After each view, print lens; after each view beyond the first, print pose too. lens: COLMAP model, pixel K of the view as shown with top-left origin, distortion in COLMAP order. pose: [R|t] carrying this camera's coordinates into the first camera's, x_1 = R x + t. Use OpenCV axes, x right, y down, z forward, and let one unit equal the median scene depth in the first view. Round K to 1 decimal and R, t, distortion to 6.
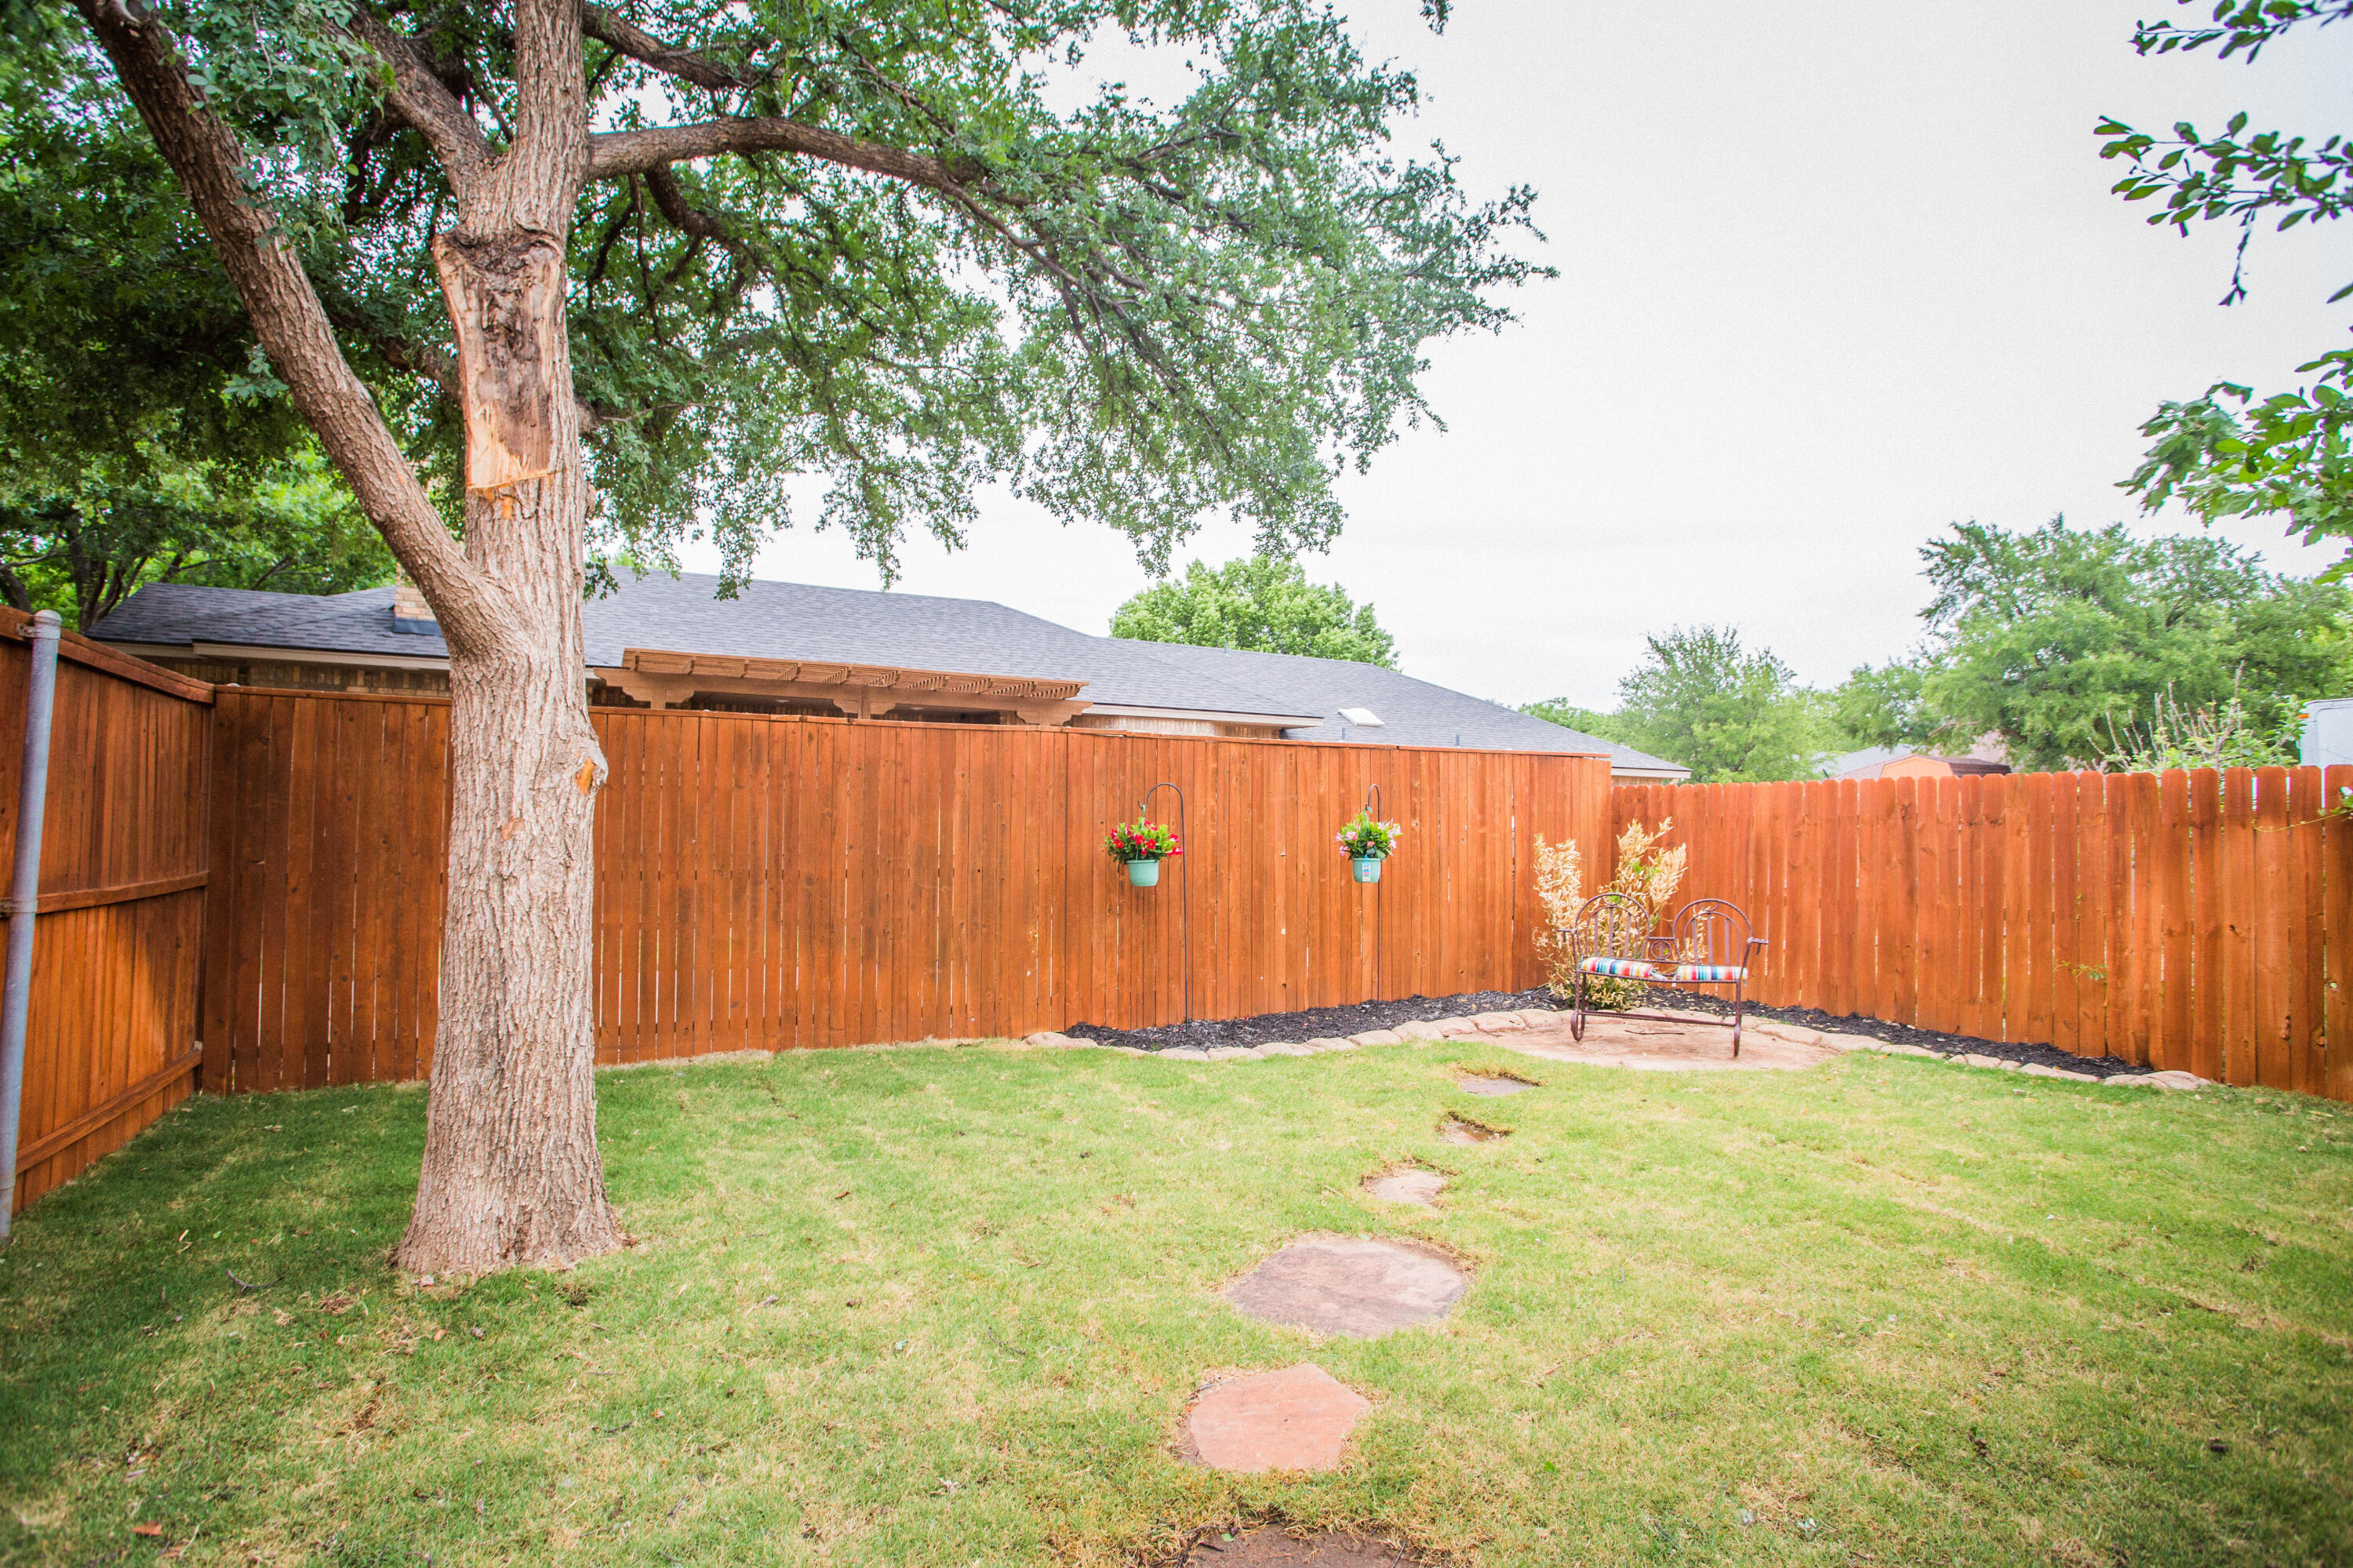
lens RADIAL K [[1159.7, 0, 1187.0], [0, 1159.7, 788.9], [0, 0, 1]] dist [-0.031352, 0.010172]
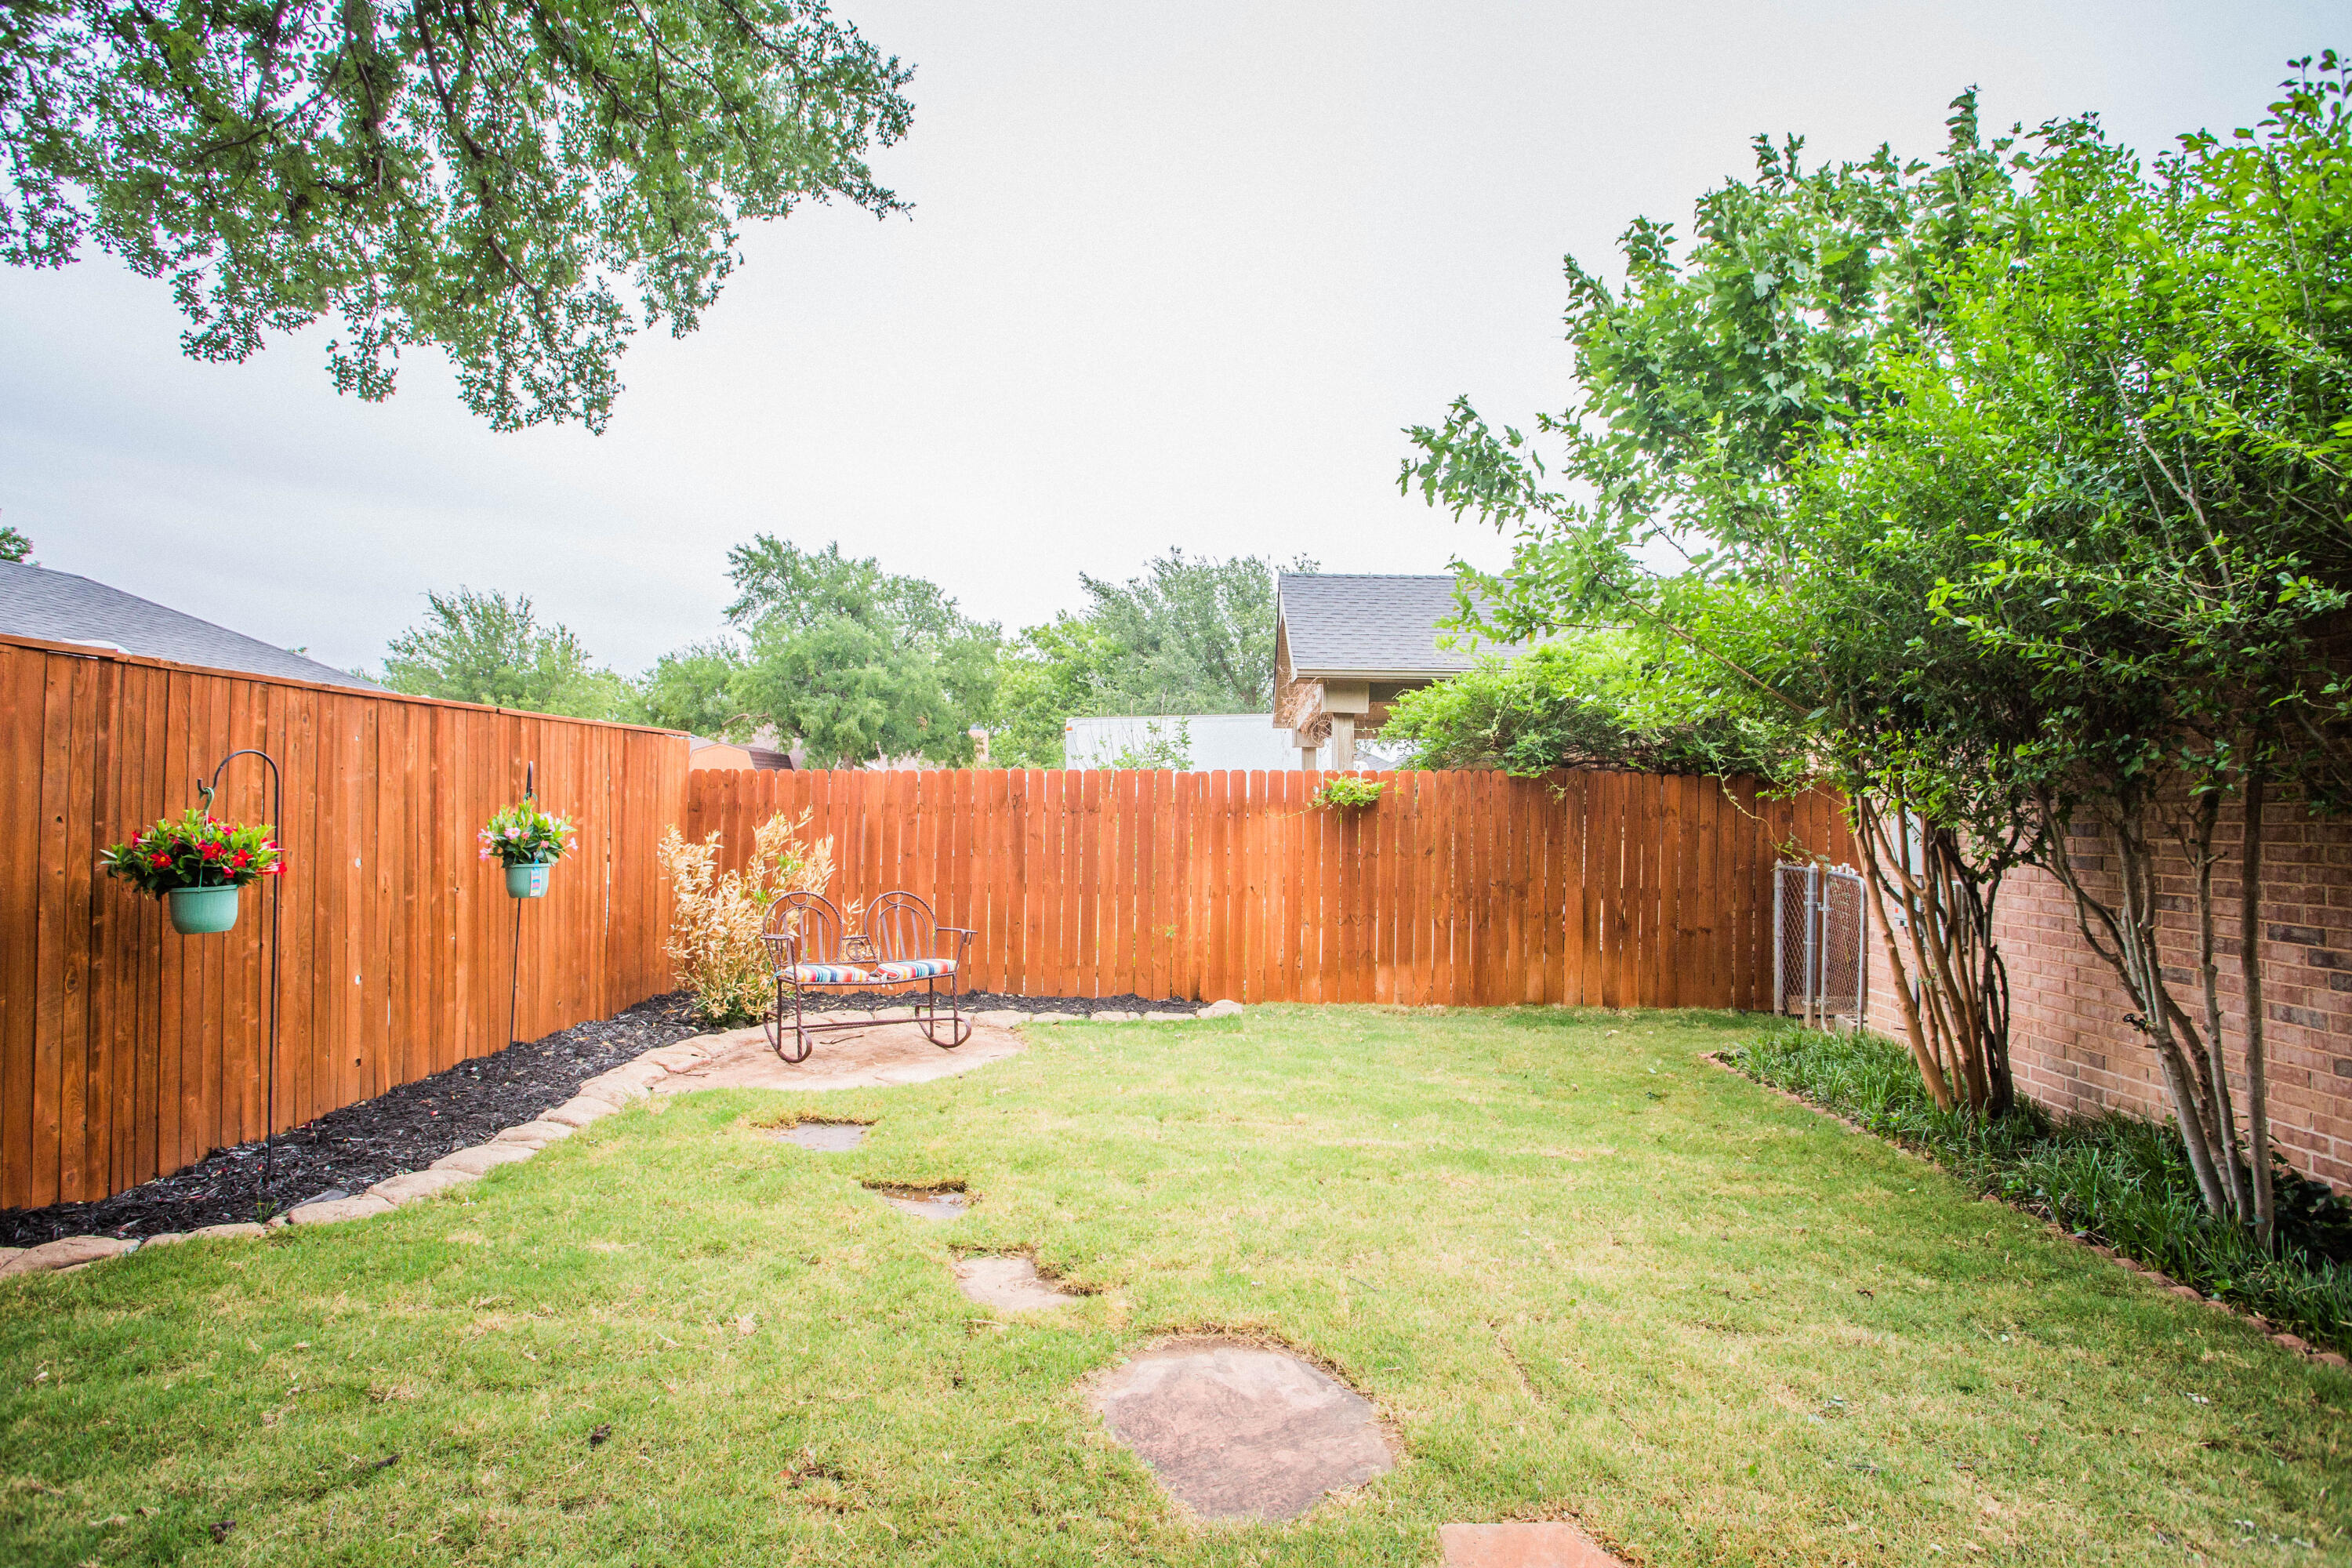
lens RADIAL K [[1159.2, 0, 1184.7], [0, 1159.2, 783.4], [0, 0, 1]] dist [-0.031352, 0.010172]
pose [[0.529620, 0.014504, 0.848111, -0.203164], [-0.024448, 0.999699, -0.001830, 0.000628], [-0.847883, -0.019766, 0.529815, 0.235698]]
